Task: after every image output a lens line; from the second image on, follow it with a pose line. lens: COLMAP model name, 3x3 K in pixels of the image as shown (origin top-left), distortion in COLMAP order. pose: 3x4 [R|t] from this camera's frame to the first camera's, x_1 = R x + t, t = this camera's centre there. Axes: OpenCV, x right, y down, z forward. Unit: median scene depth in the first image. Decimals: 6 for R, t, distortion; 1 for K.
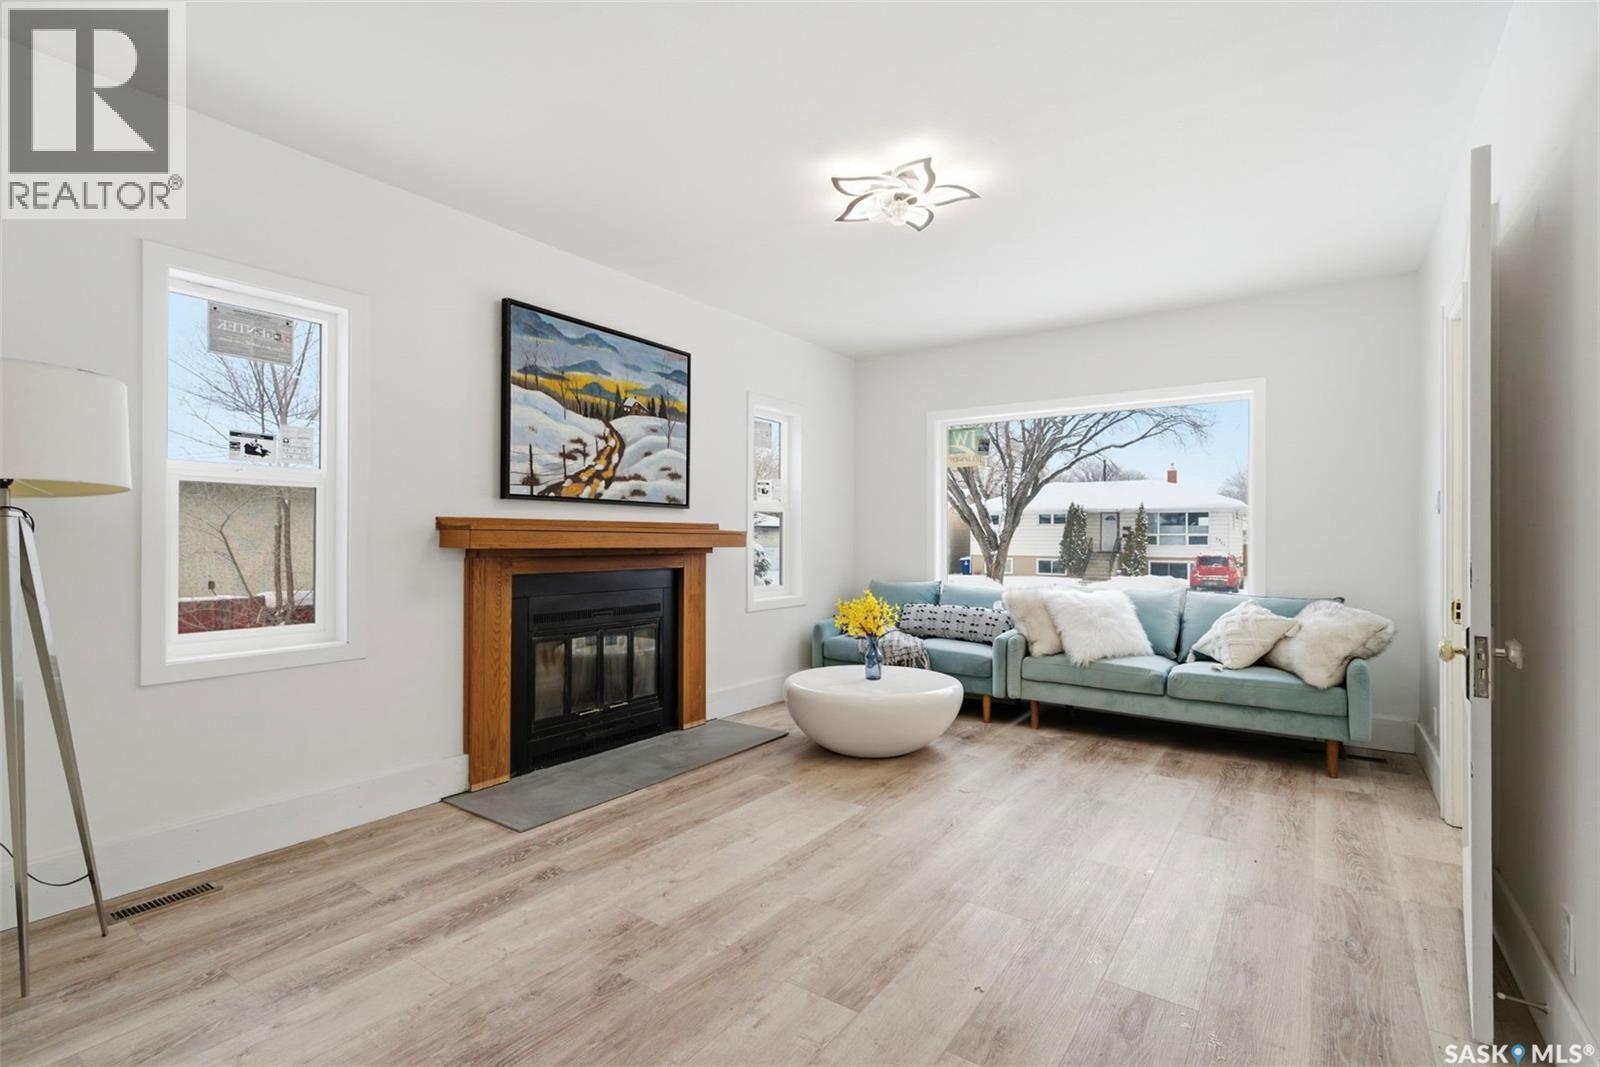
lens RADIAL K [[742.8, 0, 807.6], [0, 742.8, 537.7], [0, 0, 1]] dist [-0.017569, 0.006418]
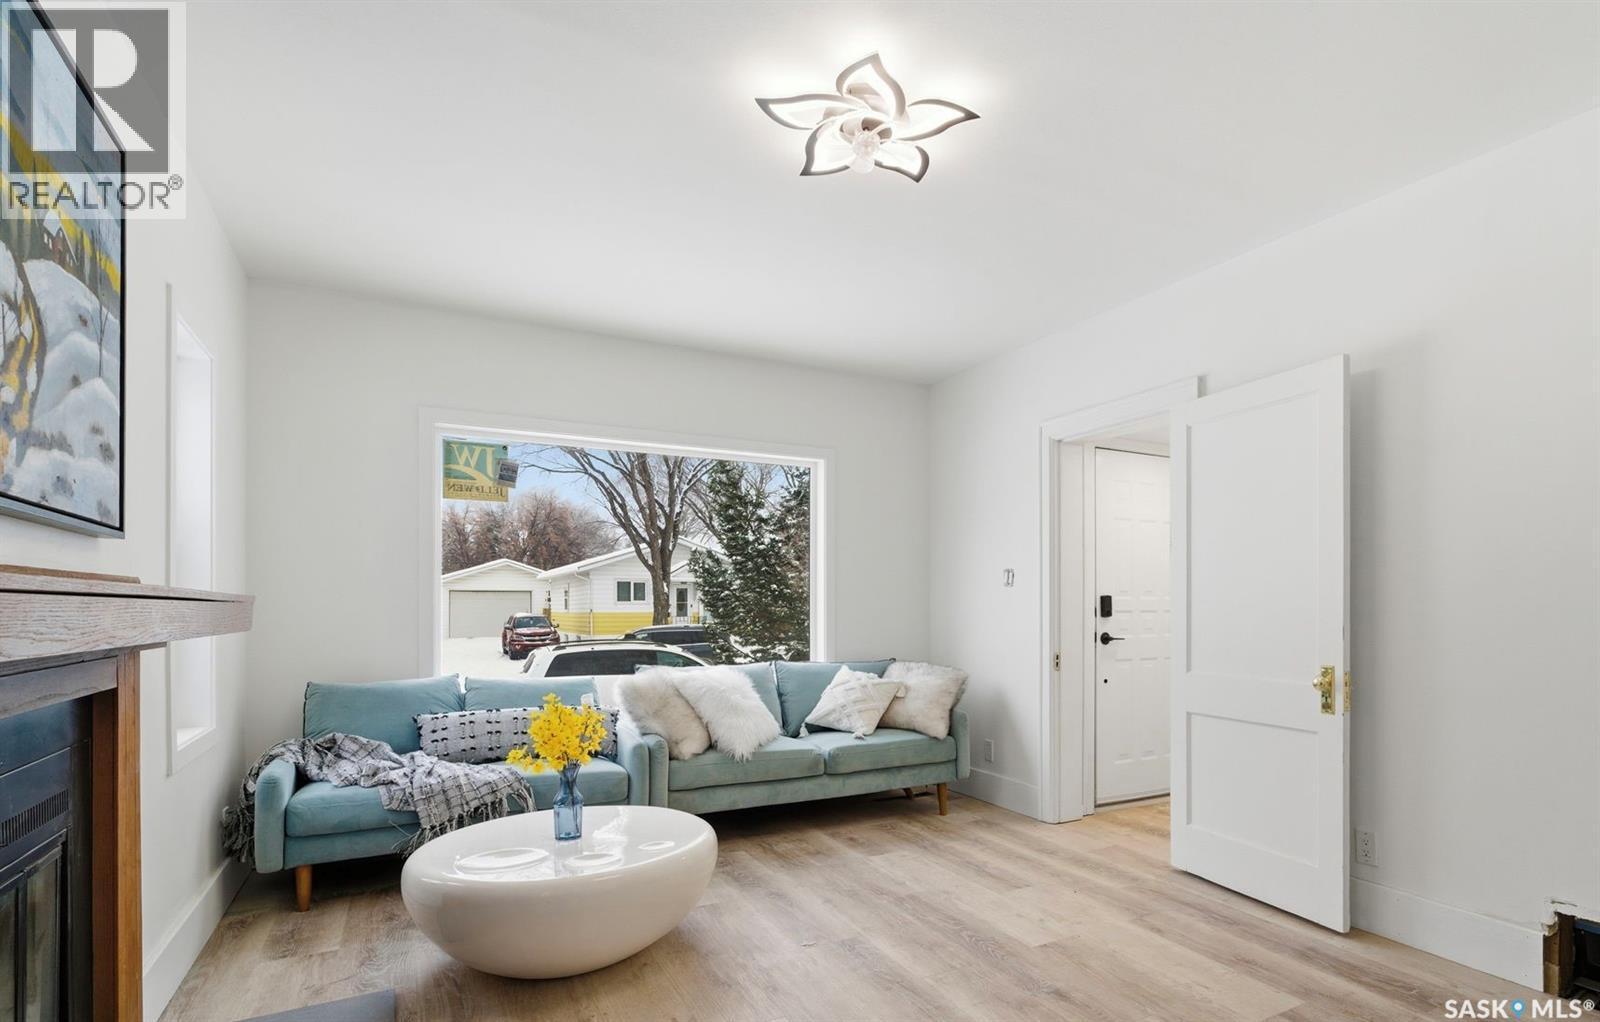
lens RADIAL K [[824.5, 0, 915.8], [0, 824.5, 604.1], [0, 0, 1]] dist [-0.000317, 0.000303]
pose [[0.401904, -0.002460, 0.915678, -0.462678], [0.001200, 0.999997, 0.002159, -0.004845], [-0.915681, 0.000231, 0.401906, 0.509102]]
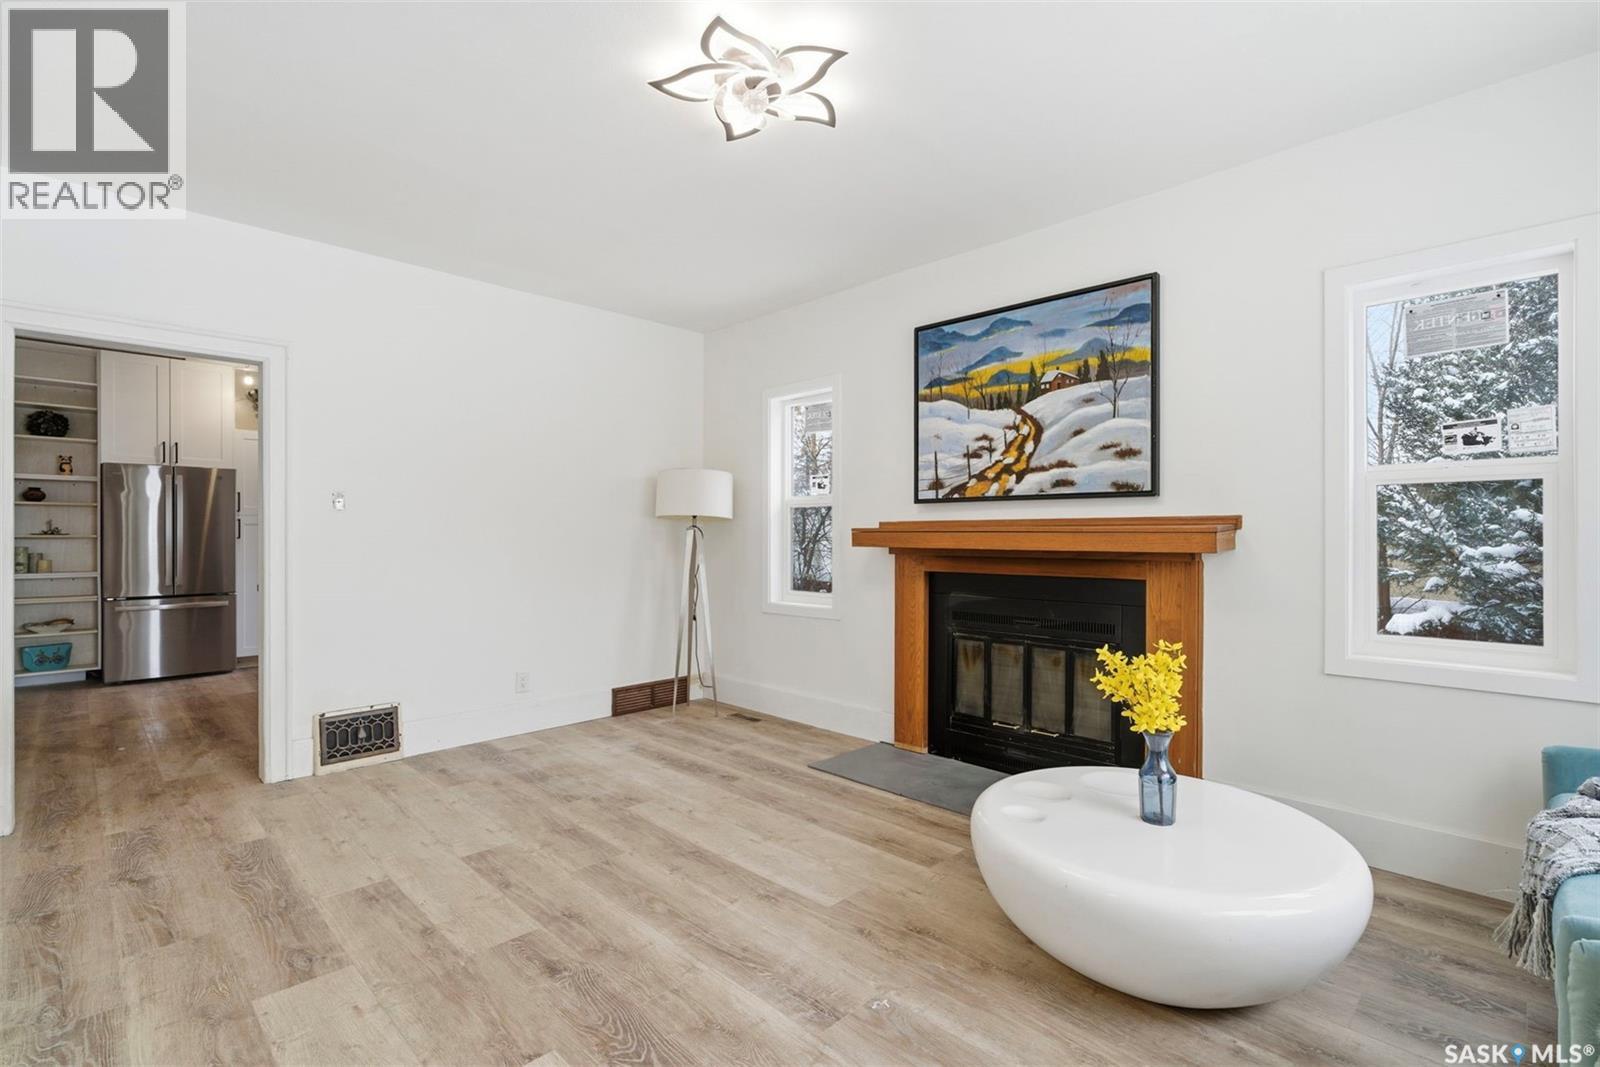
lens RADIAL K [[742.8, 0, 807.6], [0, 742.8, 537.7], [0, 0, 1]] dist [-0.017569, 0.006418]
pose [[-0.176678, -0.001465, -0.984268, 0.679681], [-0.001779, 0.999998, -0.001169, 0.001275], [0.984267, 0.001545, -0.176680, 0.943004]]
